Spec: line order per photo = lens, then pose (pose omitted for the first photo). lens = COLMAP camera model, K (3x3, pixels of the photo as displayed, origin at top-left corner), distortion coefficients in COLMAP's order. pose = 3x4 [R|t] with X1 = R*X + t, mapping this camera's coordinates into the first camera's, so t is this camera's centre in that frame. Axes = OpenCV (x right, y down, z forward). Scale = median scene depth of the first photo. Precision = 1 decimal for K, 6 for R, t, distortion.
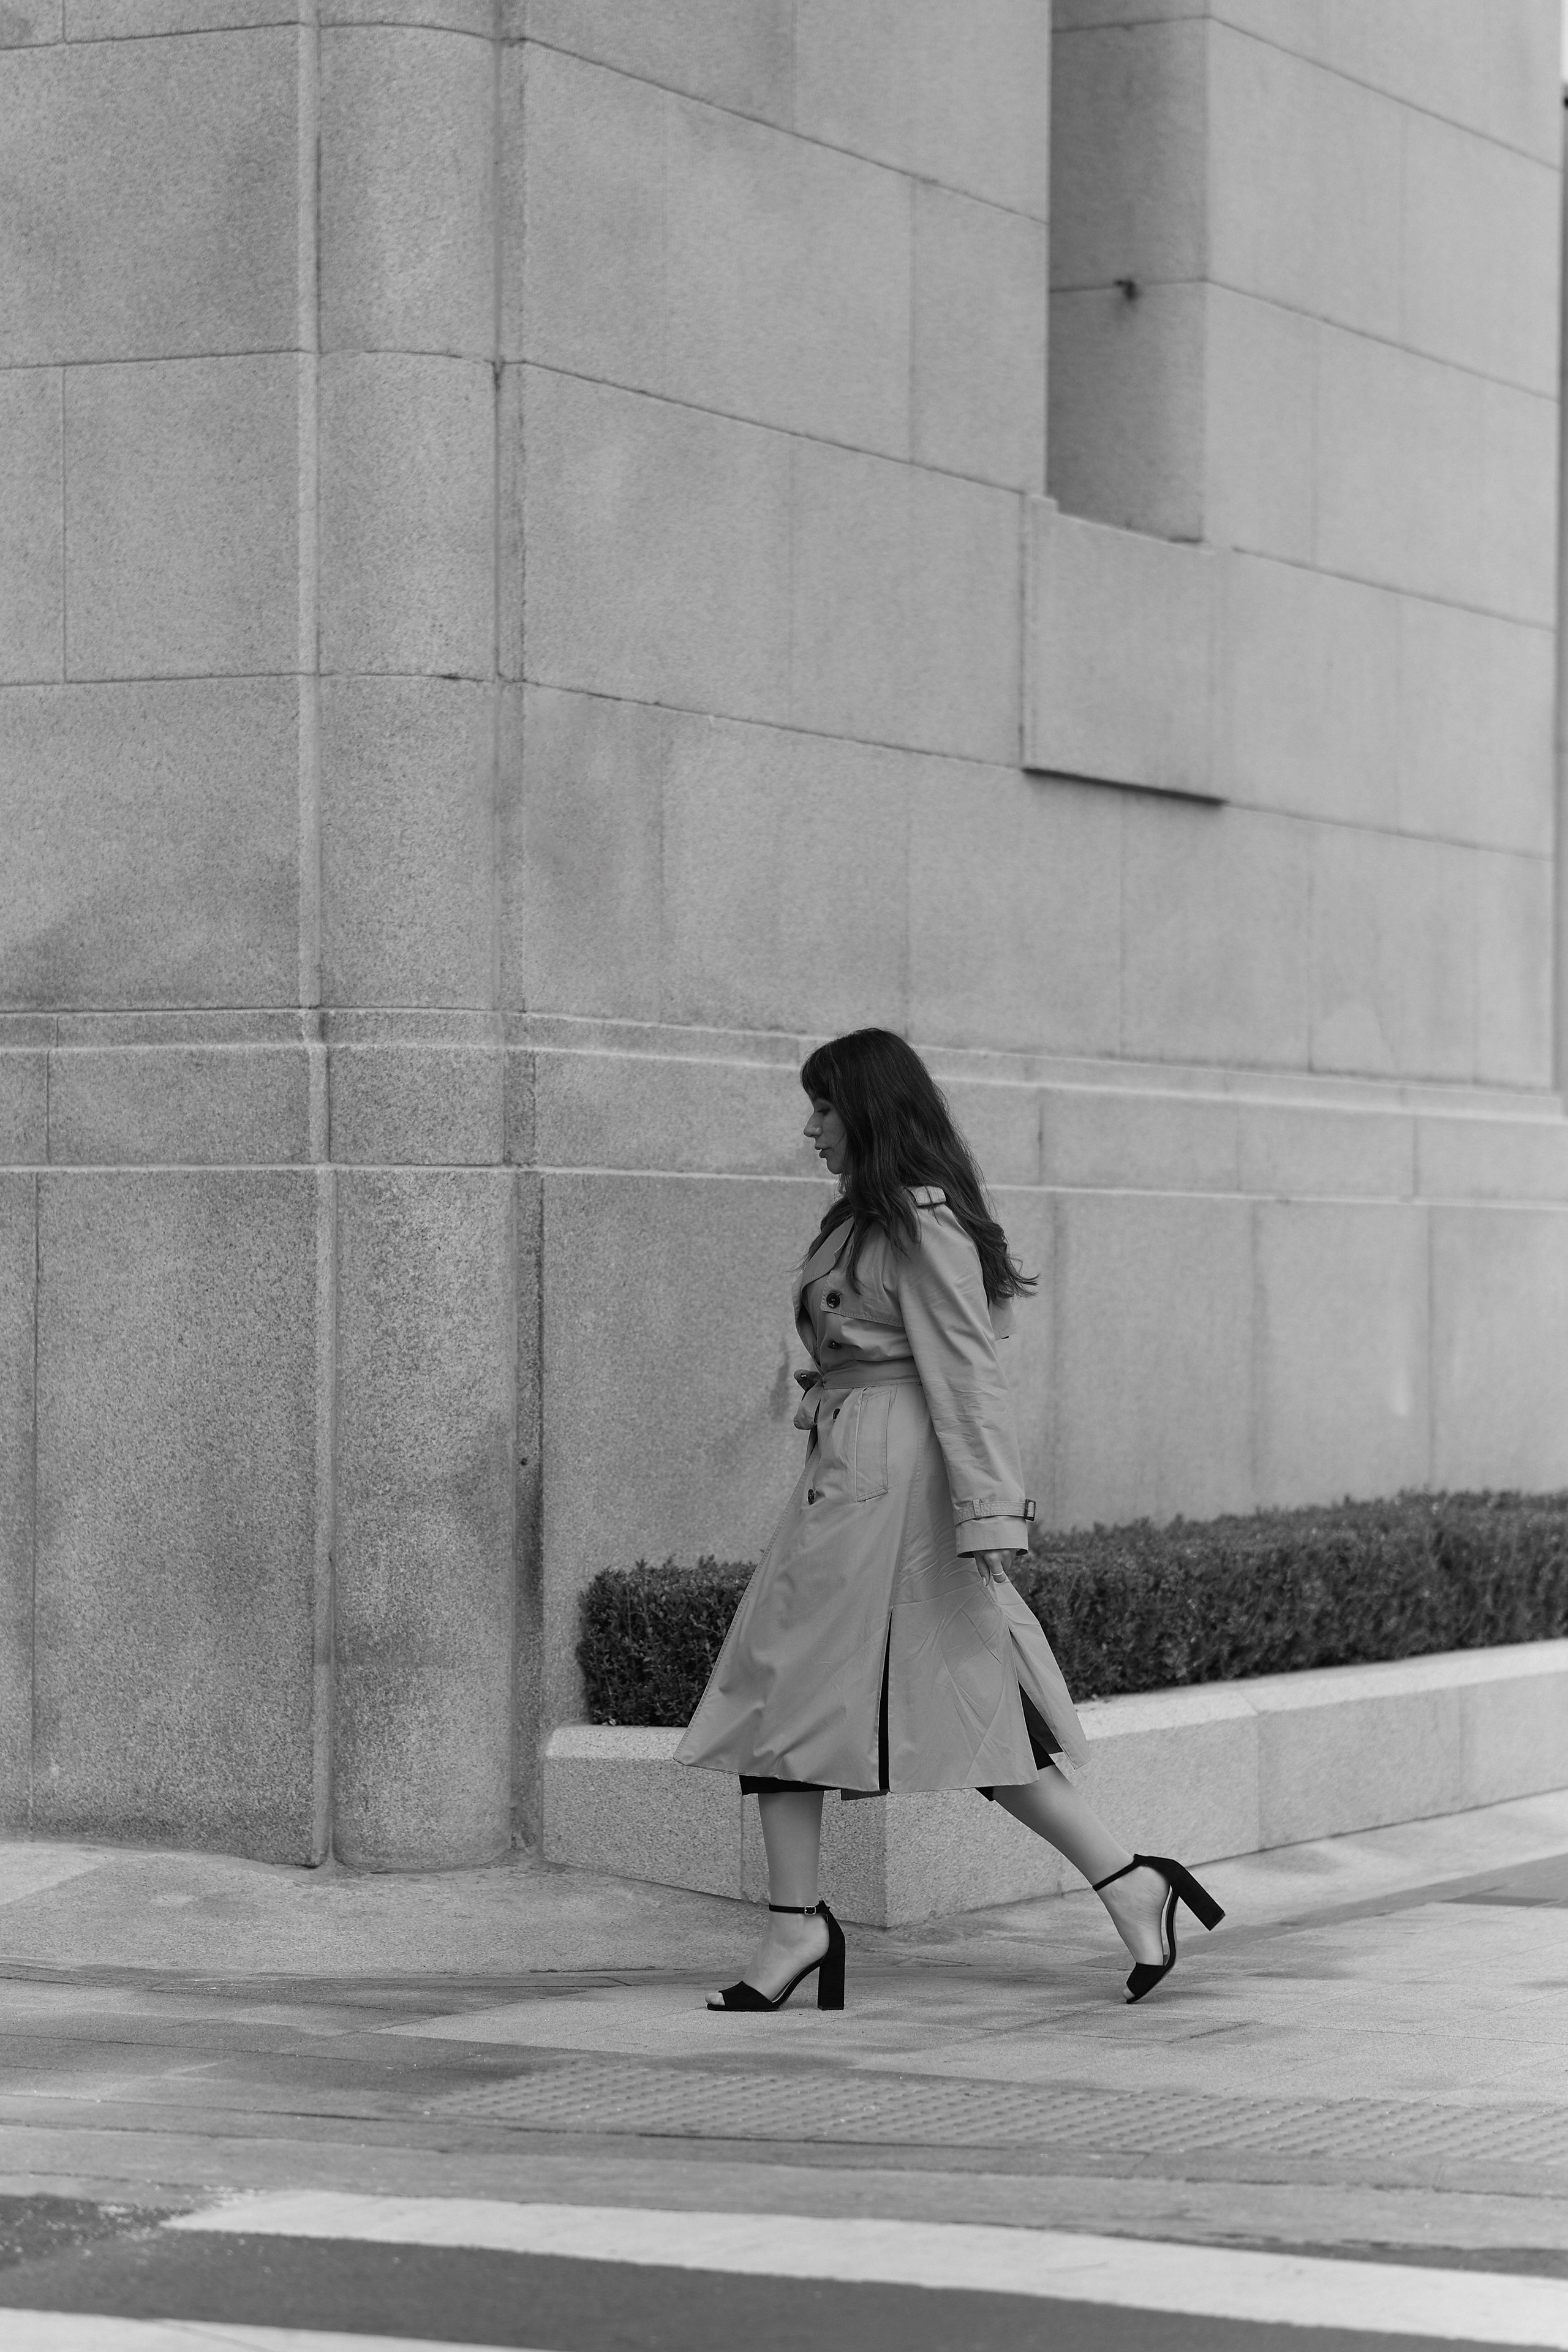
lens RADIAL K [[6614.9, 0, 675.8], [0, 6614.9, 1239.3], [0, 0, 1]] dist [0.458577, -1.919036]
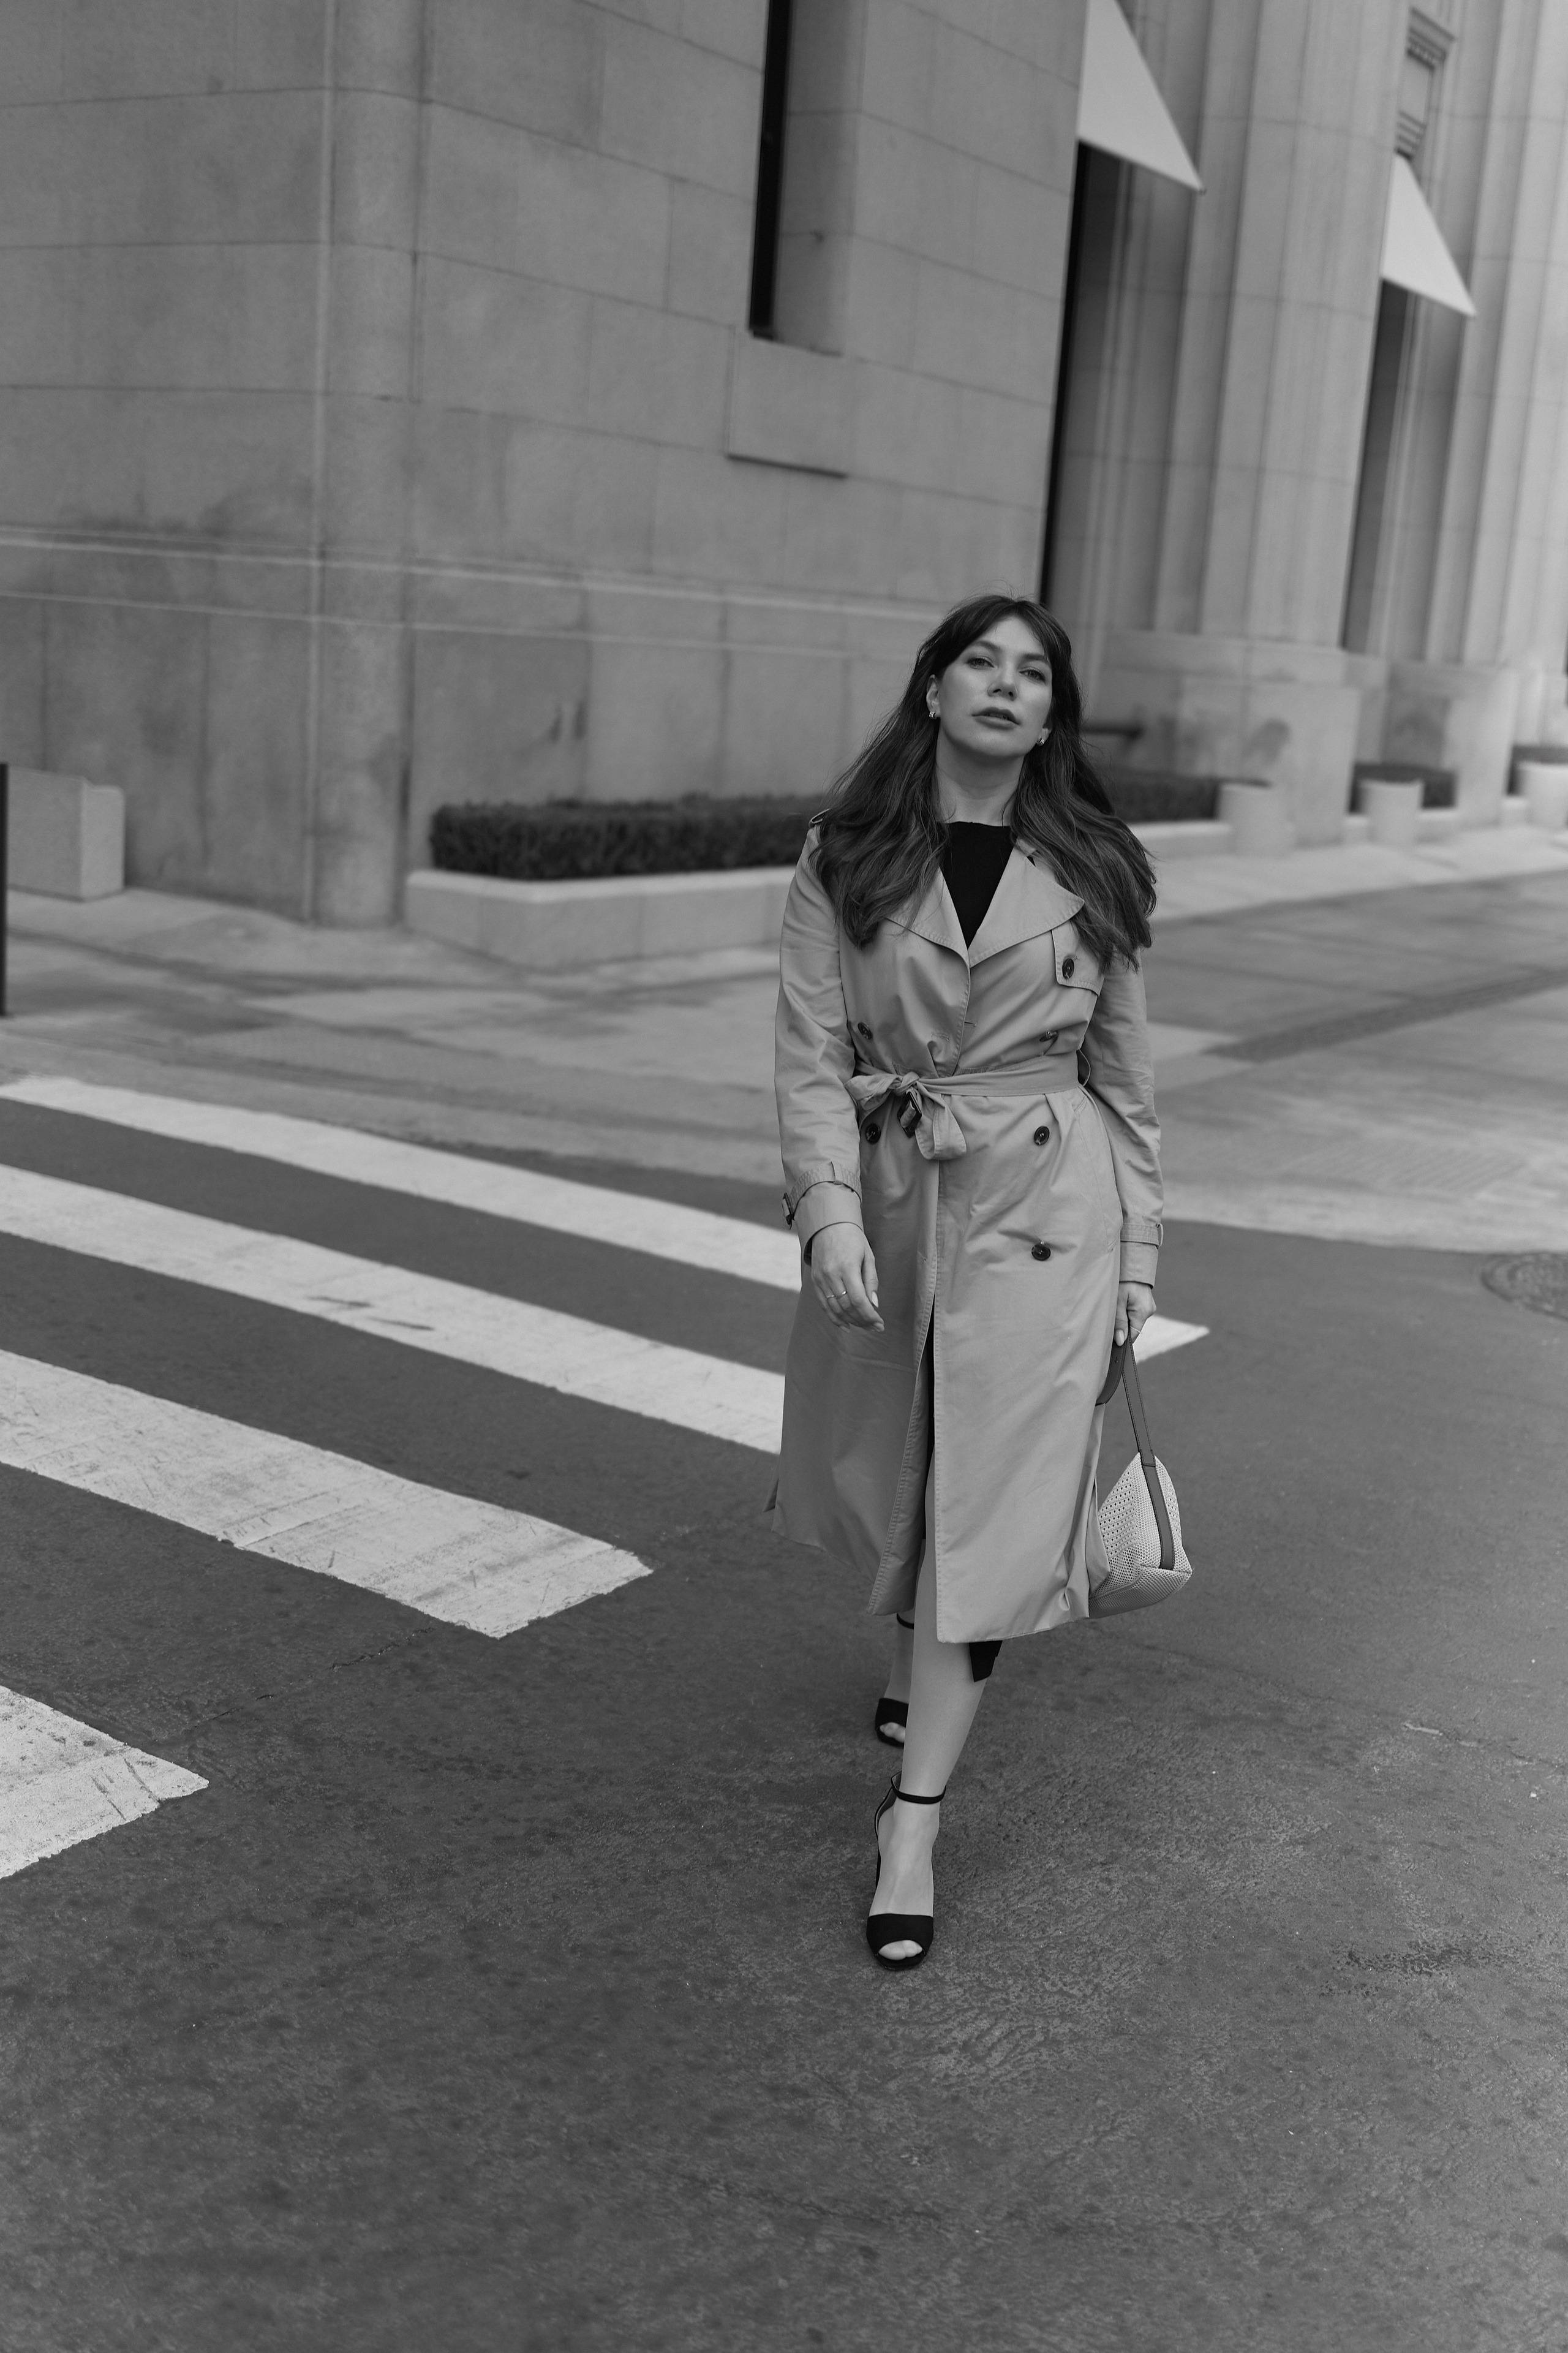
lens RADIAL K [[2575.6, 0, 964.3], [0, 2575.6, 1410.4], [0, 0, 1]] dist [-0.079433, 0.035690]
pose [[0.994865, 0.093700, -0.038260, 0.225645], [-0.078212, 0.951679, 0.296969, -0.028479], [0.064238, -0.292452, 0.954120, 0.089883]]
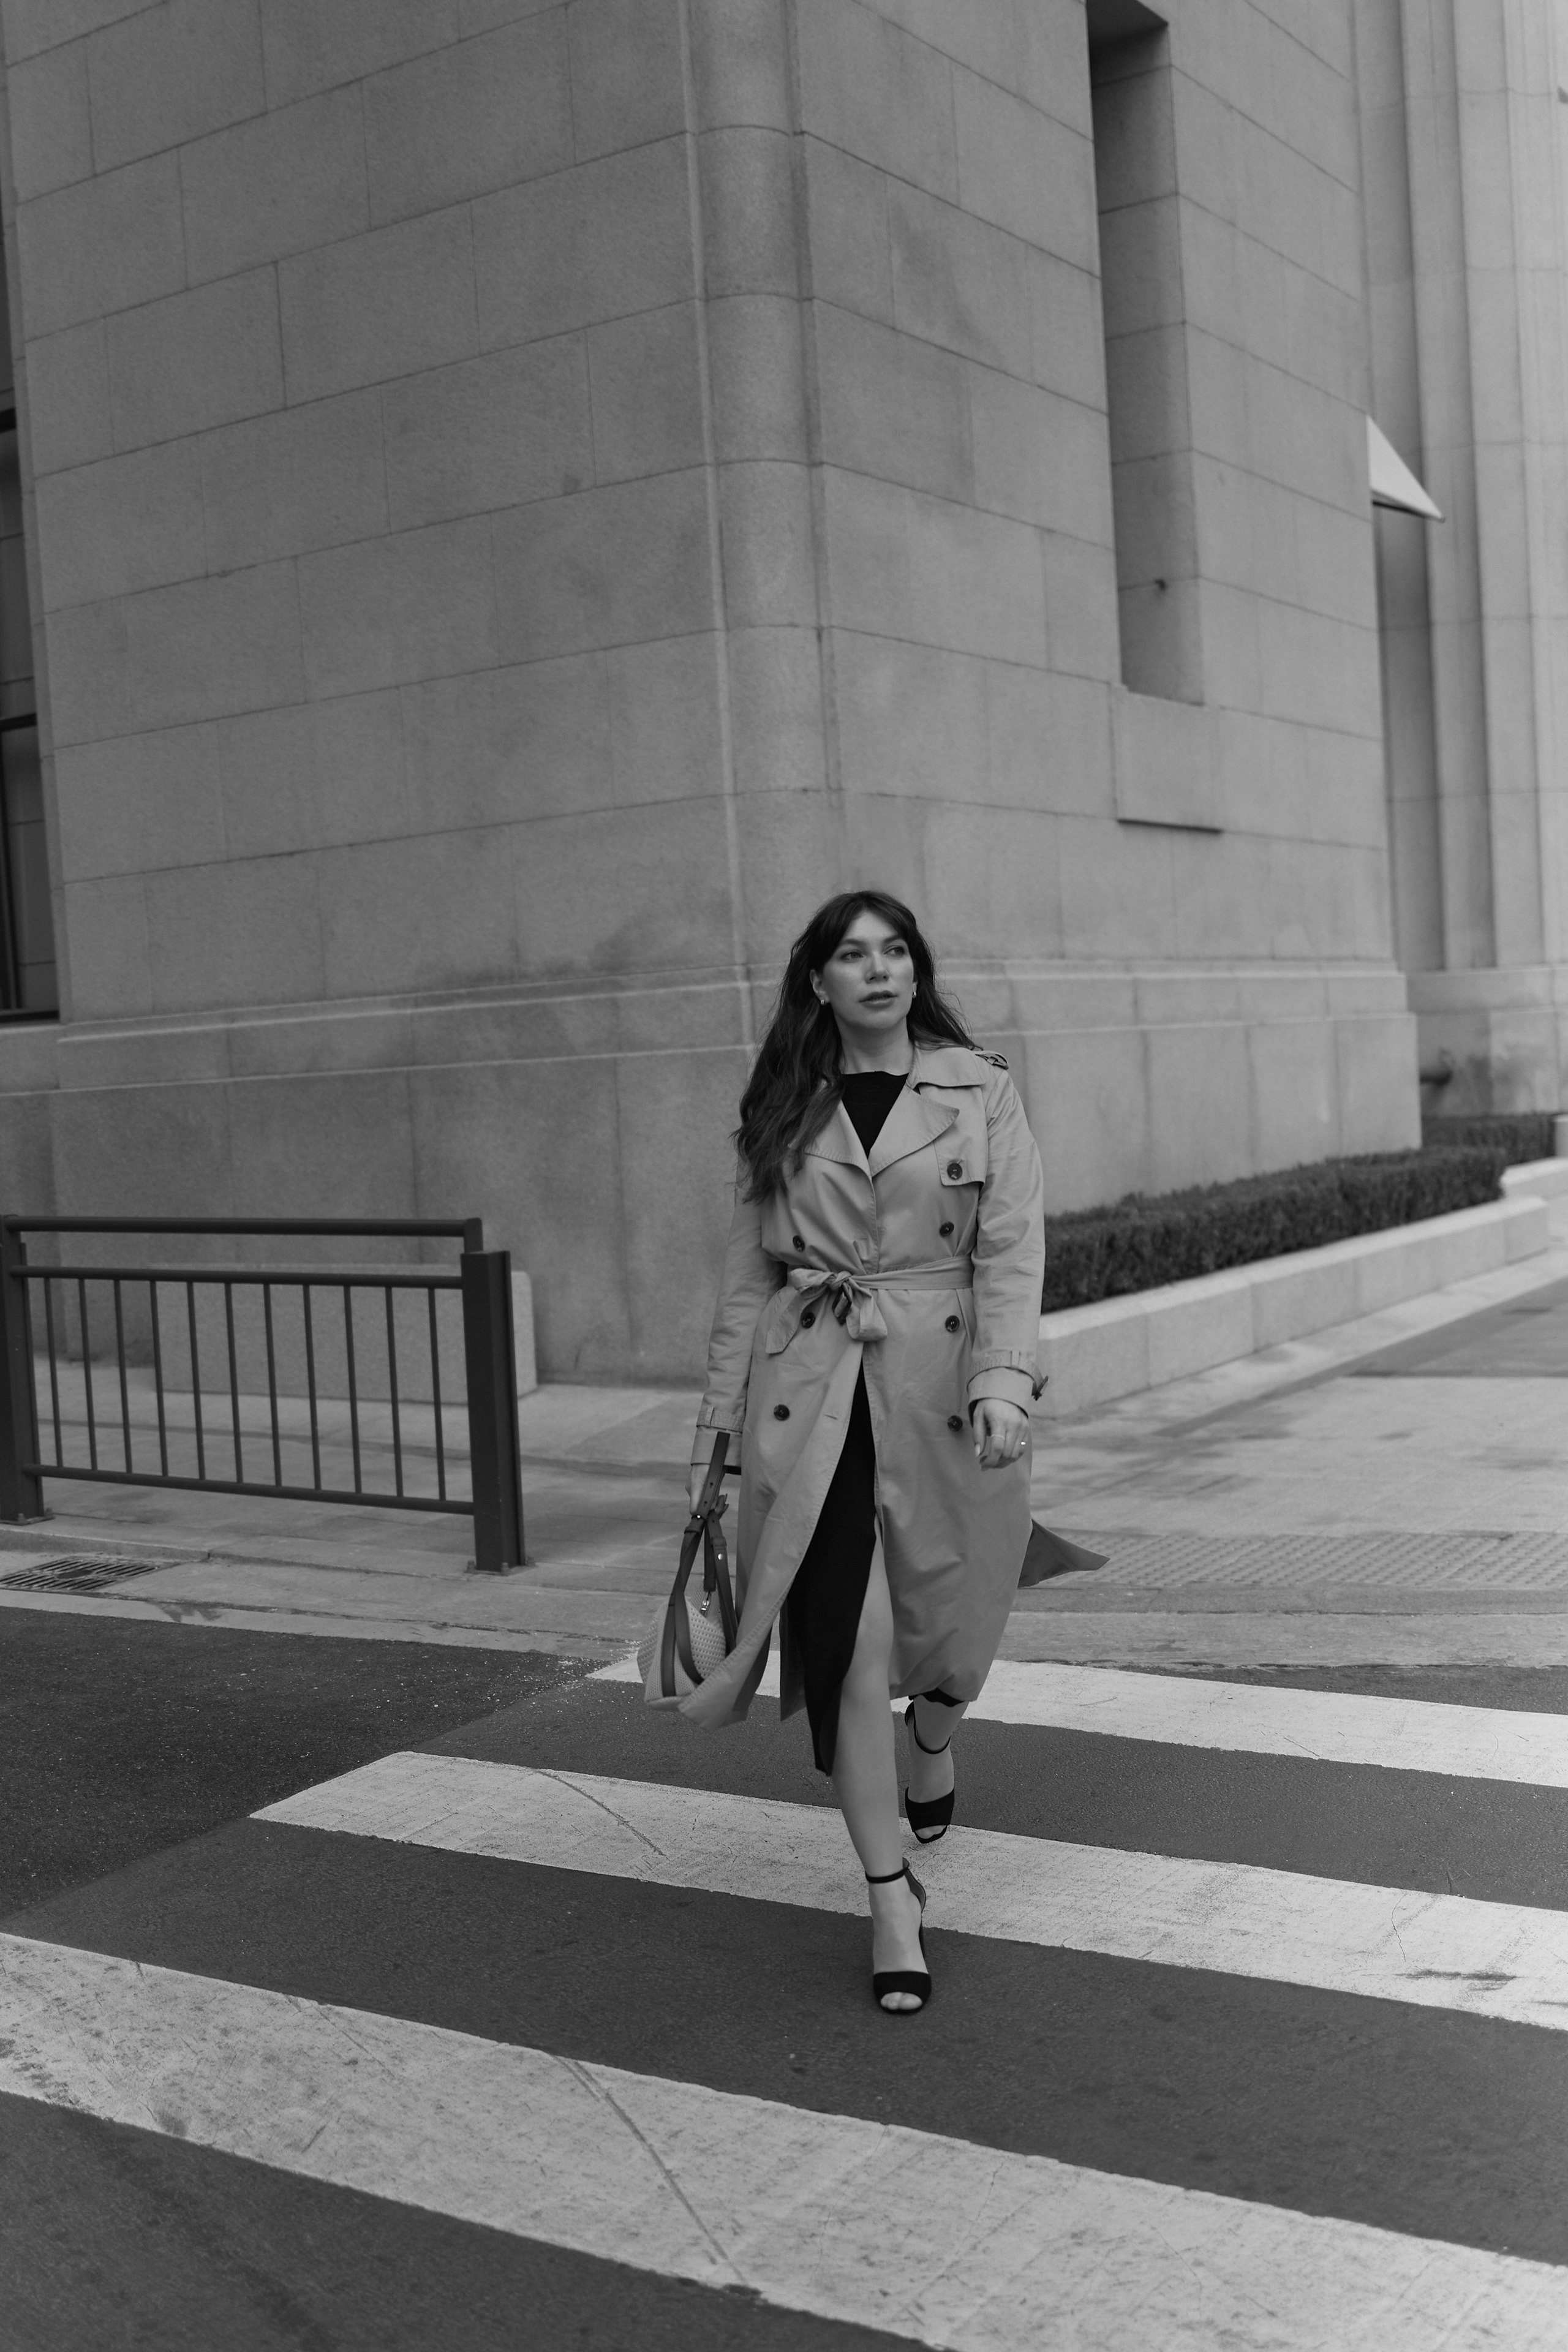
lens RADIAL K [[2478.5, 0, 821.9], [0, 2478.5, 1297.3], [0, 0, 1]] dist [-0.067661, -0.010756]
pose [[0.992567, -0.051323, -0.110346, 0.044112], [0.062835, 0.992641, 0.103520, -0.011411], [0.104221, -0.109684, 0.988487, 0.262832]]
